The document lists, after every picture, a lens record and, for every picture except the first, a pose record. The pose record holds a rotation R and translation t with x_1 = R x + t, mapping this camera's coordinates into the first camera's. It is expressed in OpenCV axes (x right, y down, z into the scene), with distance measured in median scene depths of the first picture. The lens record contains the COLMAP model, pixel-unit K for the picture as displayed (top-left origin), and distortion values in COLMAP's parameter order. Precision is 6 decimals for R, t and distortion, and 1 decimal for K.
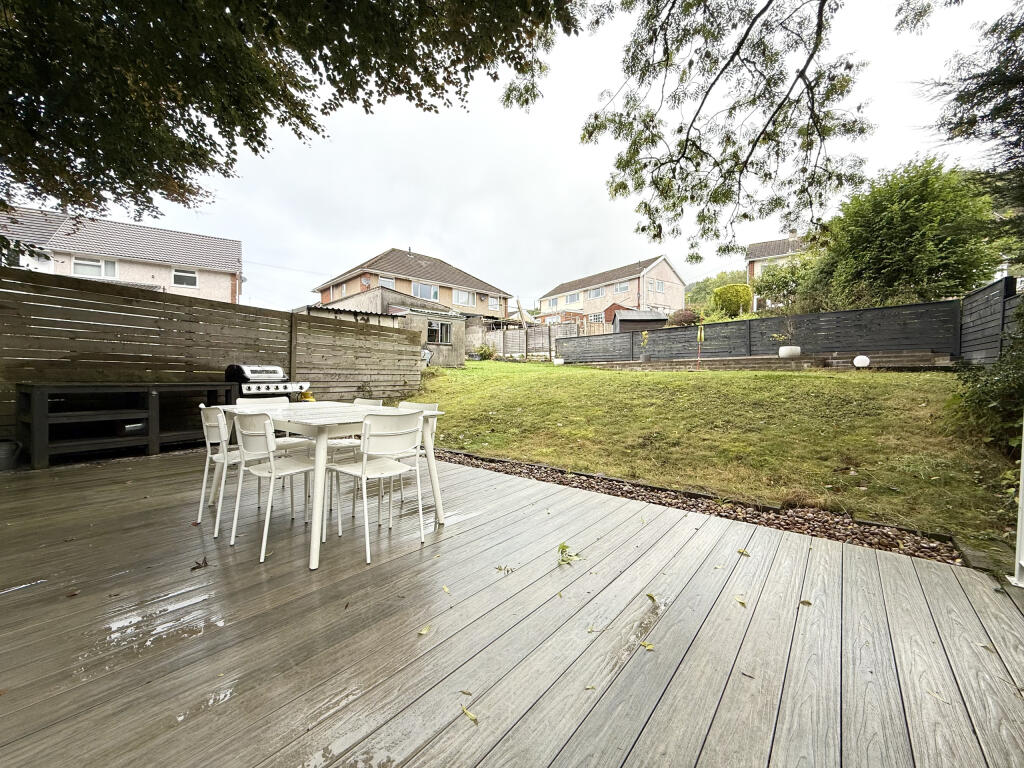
lens RADIAL K [[409.9, 0, 511.7], [0, 409.9, 381.8], [0, 0, 1]] dist [-0.000496, 0.000168]
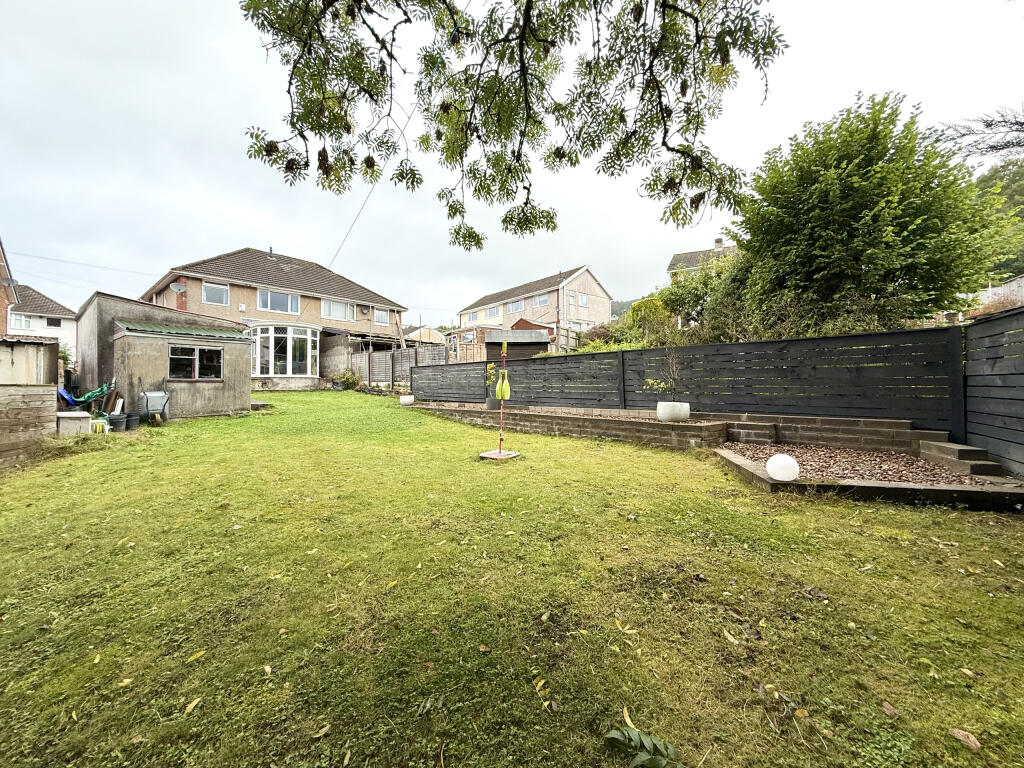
lens RADIAL K [[409.9, 0, 512.2], [0, 409.9, 383.0], [0, 0, 1]] dist [-0.000496, 0.000168]
pose [[0.994488, -0.007792, 0.104558, 0.270490], [0.010651, 0.999584, -0.026817, -0.068540], [-0.104306, 0.027783, 0.994157, 0.308098]]
